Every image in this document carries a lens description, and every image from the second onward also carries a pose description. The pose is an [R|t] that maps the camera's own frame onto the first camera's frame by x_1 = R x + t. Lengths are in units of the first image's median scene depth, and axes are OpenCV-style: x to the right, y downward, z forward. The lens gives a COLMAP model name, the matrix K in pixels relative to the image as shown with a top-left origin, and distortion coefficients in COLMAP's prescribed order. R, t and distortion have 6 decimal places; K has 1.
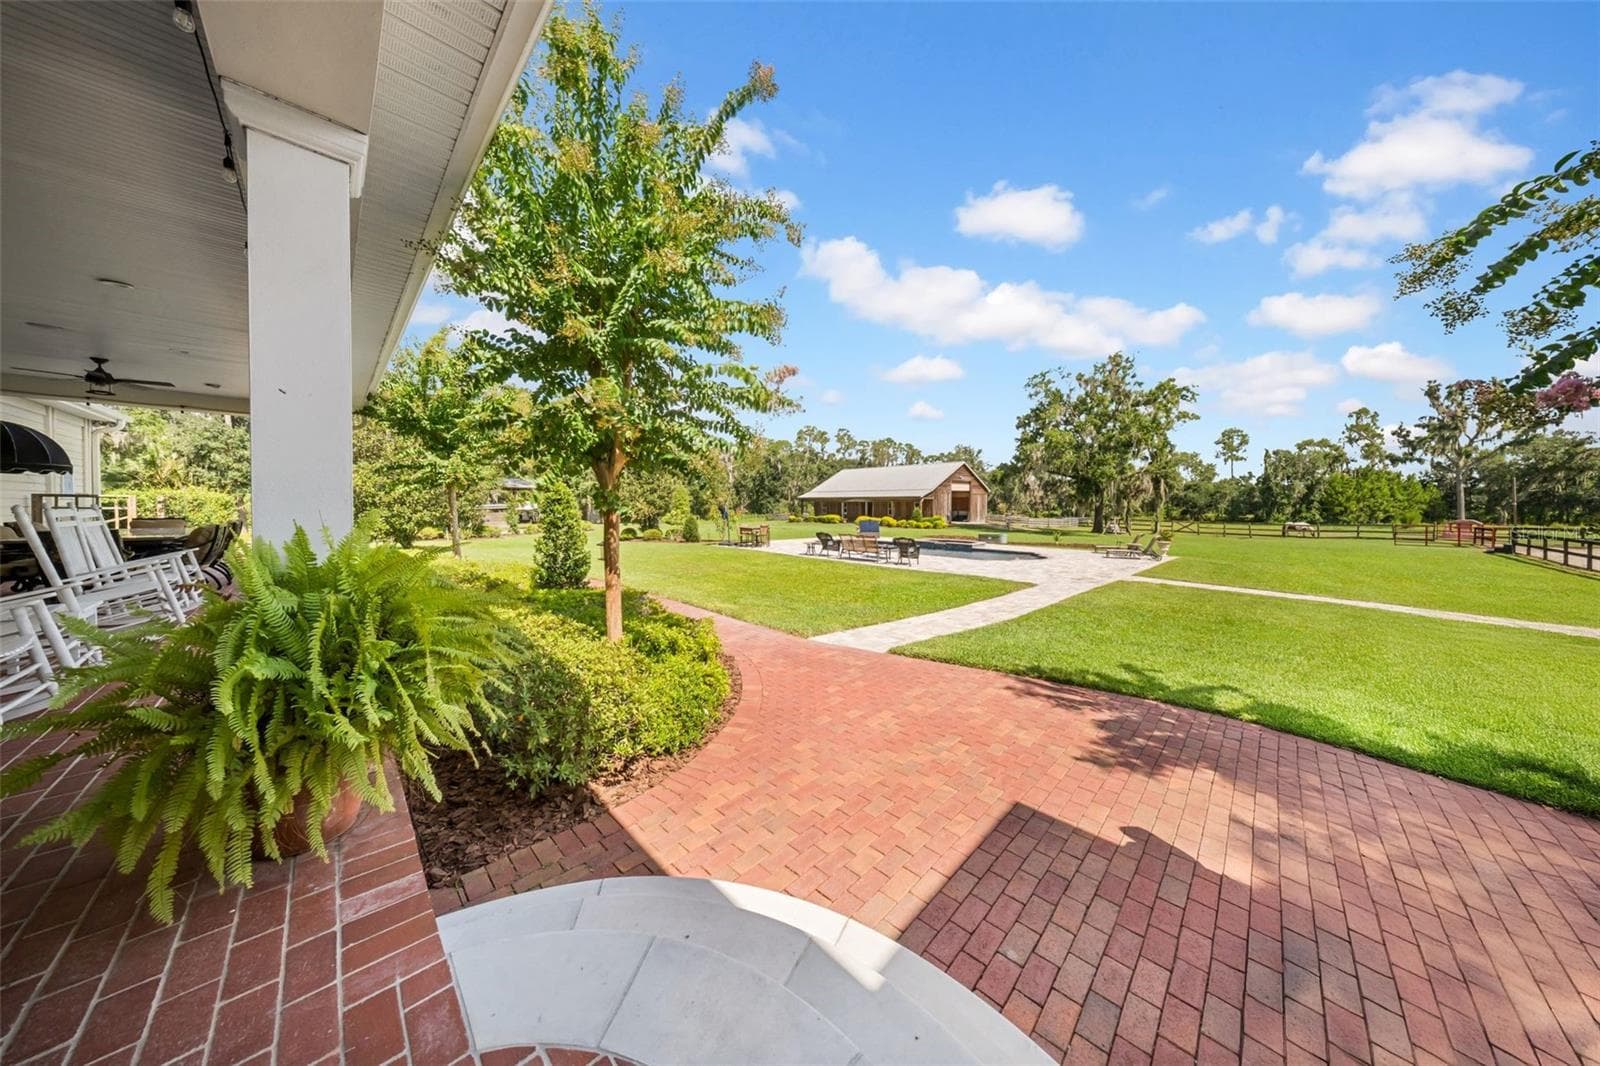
lens RADIAL K [[480.9, 0, 796.6], [0, 480.9, 516.2], [0, 0, 1]] dist [-0.007217, 0.000060]
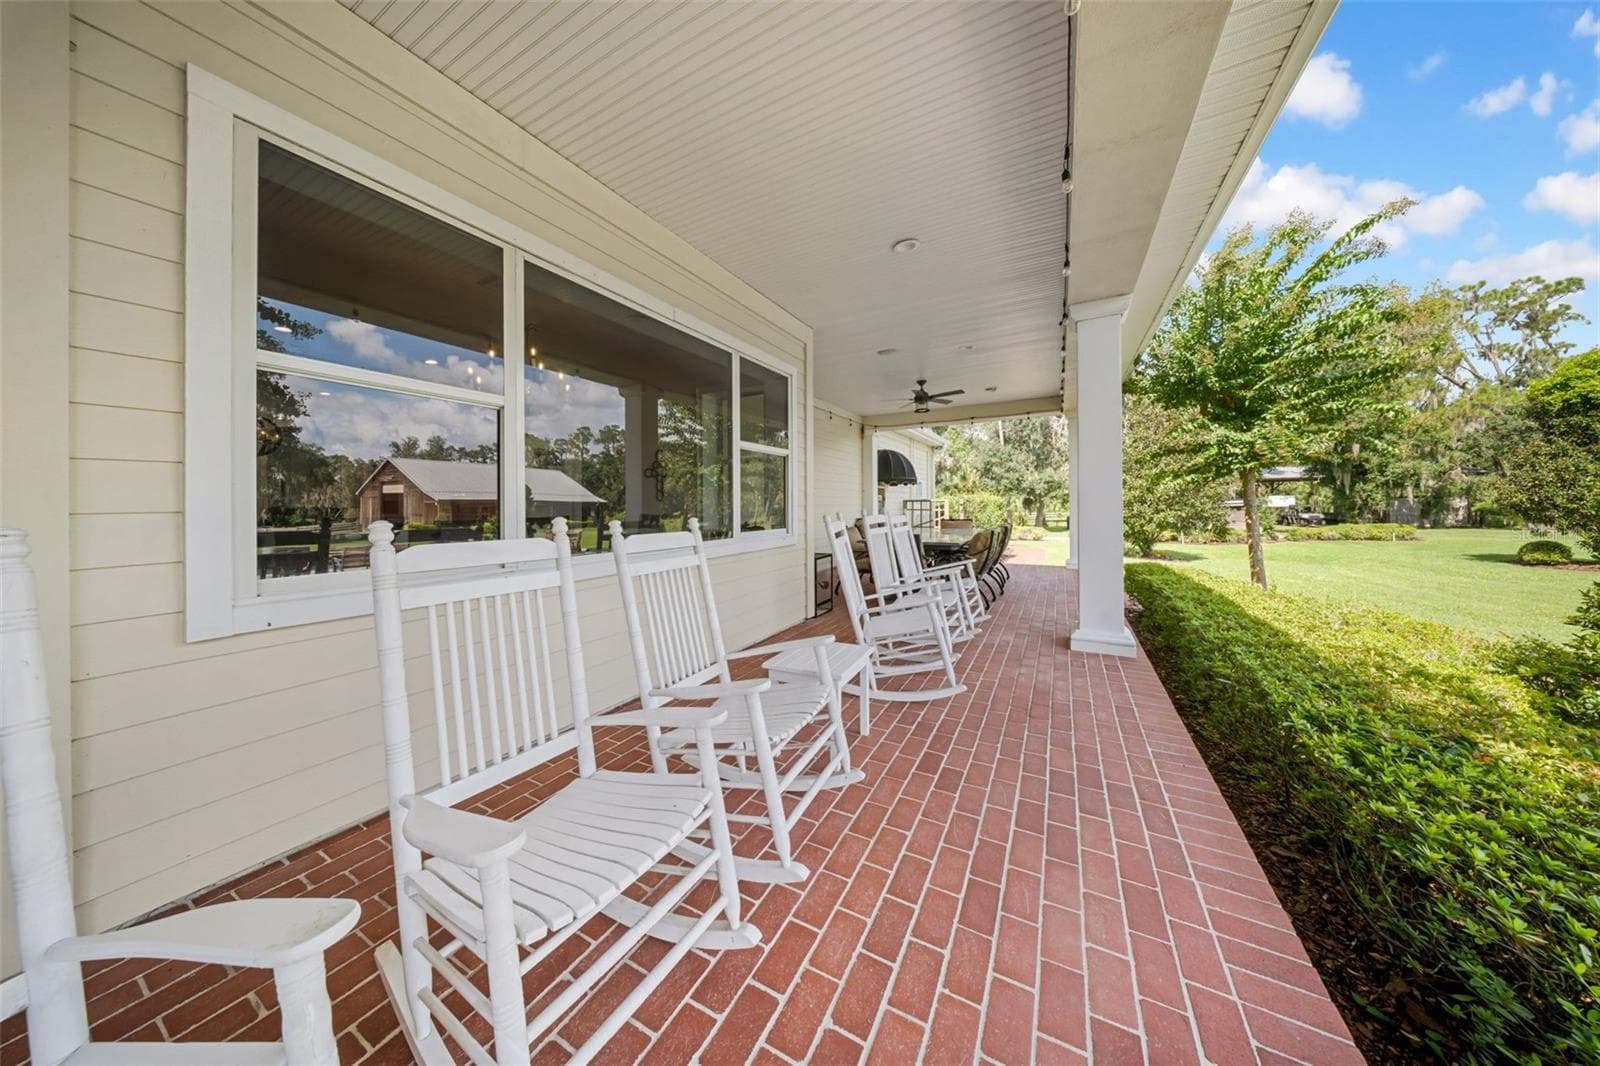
lens RADIAL K [[480.9, 0, 796.6], [0, 480.9, 516.2], [0, 0, 1]] dist [-0.007217, 0.000060]
pose [[0.289406, 0.007946, -0.957173, -0.295876], [-0.003039, 0.999968, 0.007382, -0.008974], [0.957202, 0.000773, 0.289421, 0.248359]]
